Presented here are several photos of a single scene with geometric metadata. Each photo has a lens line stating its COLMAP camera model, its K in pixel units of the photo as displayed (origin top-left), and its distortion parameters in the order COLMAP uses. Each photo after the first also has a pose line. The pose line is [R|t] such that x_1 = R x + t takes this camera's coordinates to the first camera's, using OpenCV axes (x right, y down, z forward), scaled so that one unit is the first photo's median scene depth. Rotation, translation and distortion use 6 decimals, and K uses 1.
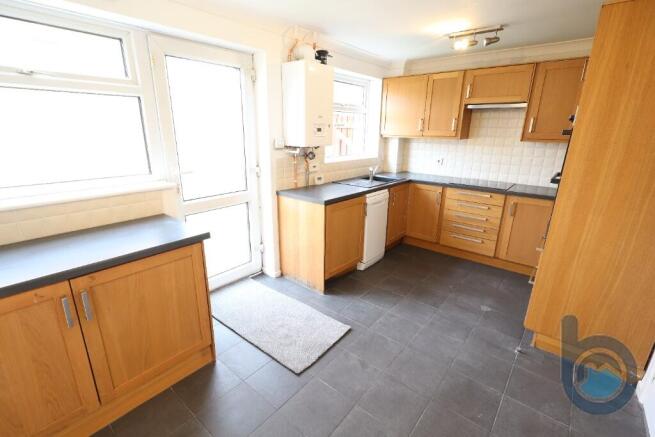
lens RADIAL K [[302.3, 0, 327.4], [0, 302.3, 217.5], [0, 0, 1]] dist [-0.002003, 0.001921]
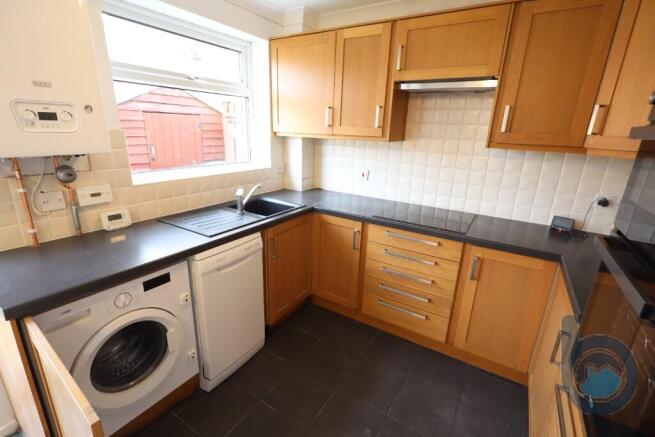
lens RADIAL K [[302.3, 0, 327.2], [0, 302.3, 218.3], [0, 0, 1]] dist [-0.002003, 0.001921]
pose [[0.990521, -0.019317, 0.136000, 0.269865], [0.017910, 0.999773, 0.011559, -0.135415], [-0.136192, -0.009014, 0.990641, 0.490619]]
